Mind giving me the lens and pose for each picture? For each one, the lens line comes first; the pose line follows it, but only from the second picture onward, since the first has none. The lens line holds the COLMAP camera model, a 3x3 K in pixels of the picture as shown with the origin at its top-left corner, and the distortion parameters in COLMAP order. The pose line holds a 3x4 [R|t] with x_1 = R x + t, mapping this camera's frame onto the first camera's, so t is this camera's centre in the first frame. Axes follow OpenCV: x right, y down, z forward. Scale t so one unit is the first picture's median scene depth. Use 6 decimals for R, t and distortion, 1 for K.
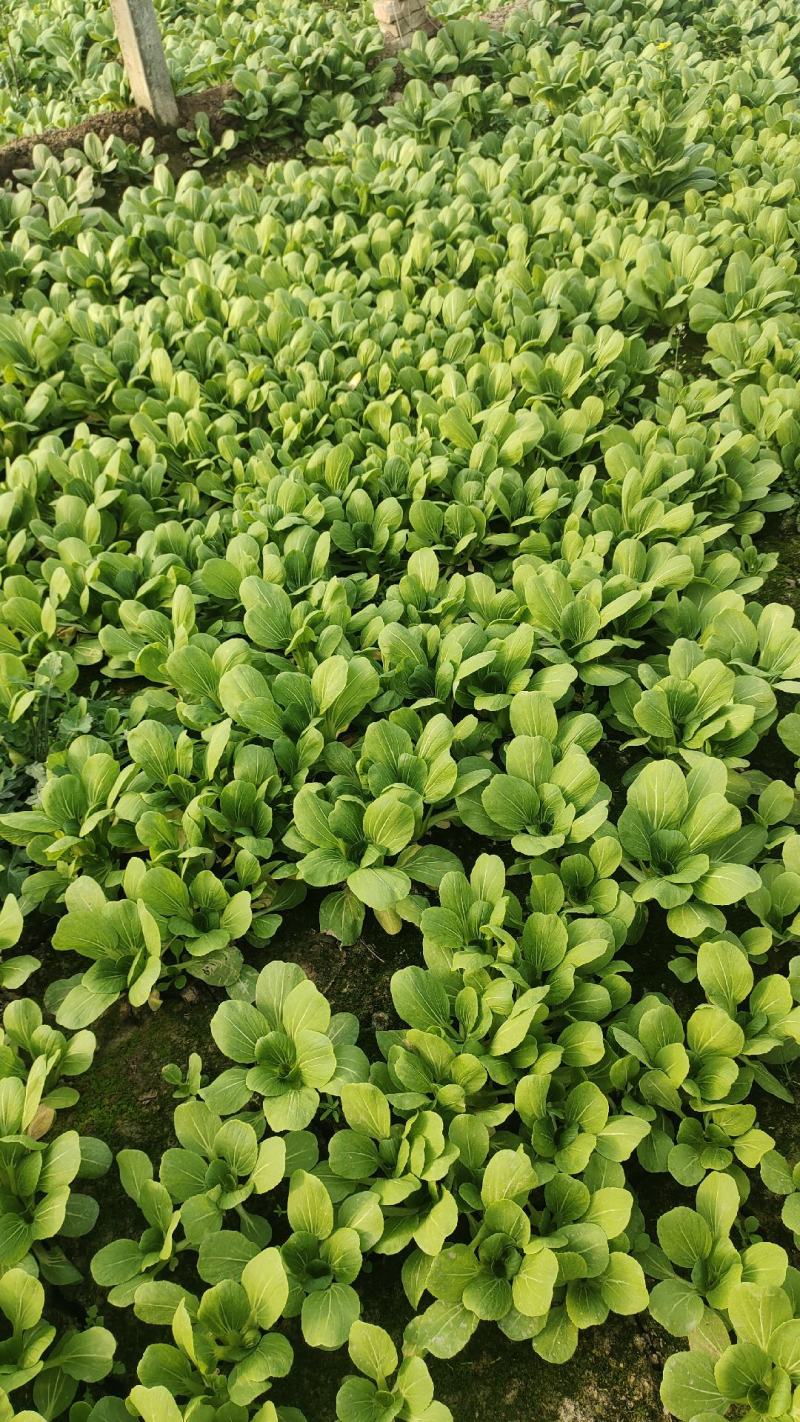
lens RADIAL K [[1058.1, 0, 398.6], [0, 1058.1, 711.3], [0, 0, 1]] dist [0.006874, -0.001991]
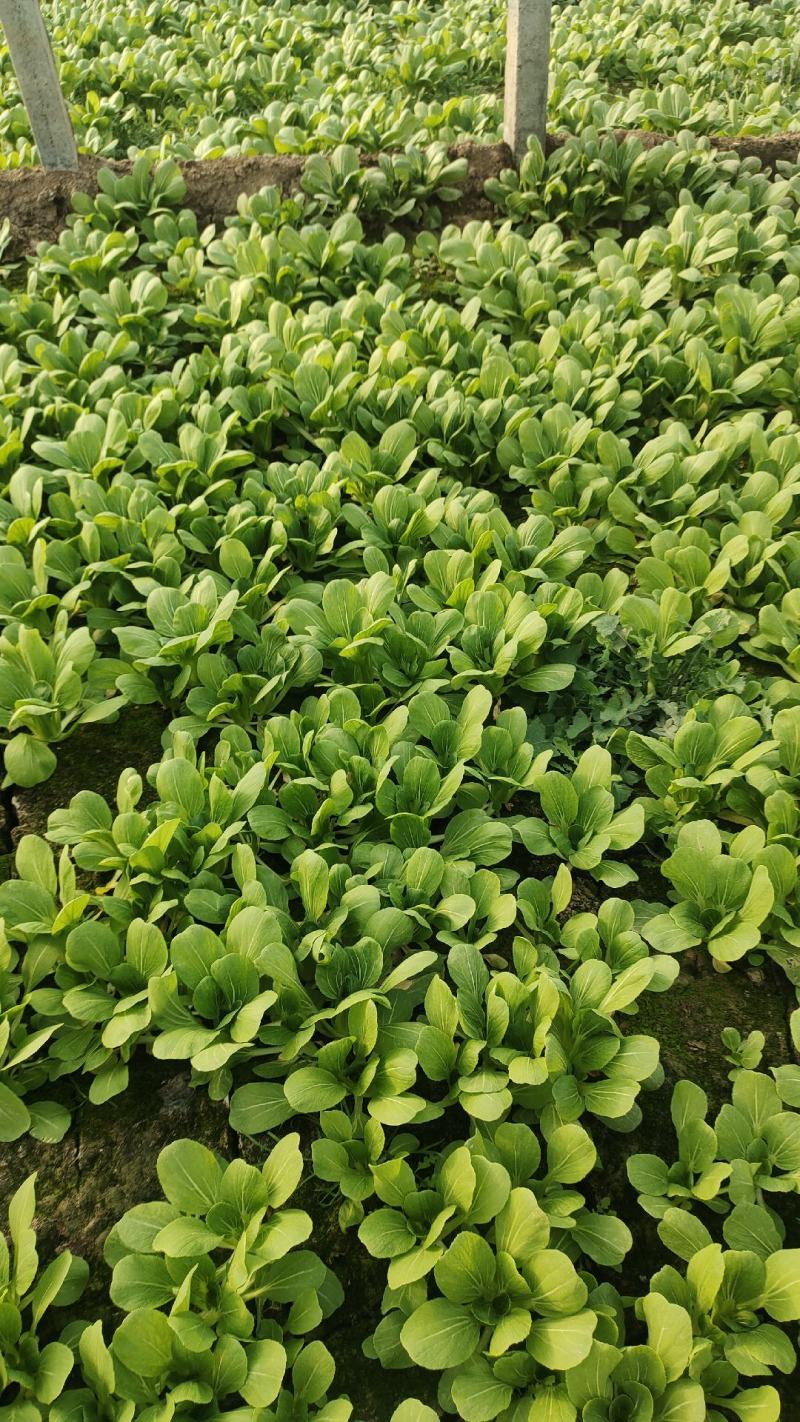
lens RADIAL K [[1058.1, 0, 399.0], [0, 1058.1, 710.1], [0, 0, 1]] dist [0.006874, -0.001991]
pose [[0.845400, 0.399728, -0.354284, -0.203277], [-0.403175, 0.912621, 0.067619, 0.097110], [0.350356, 0.085673, 0.932690, -0.058658]]
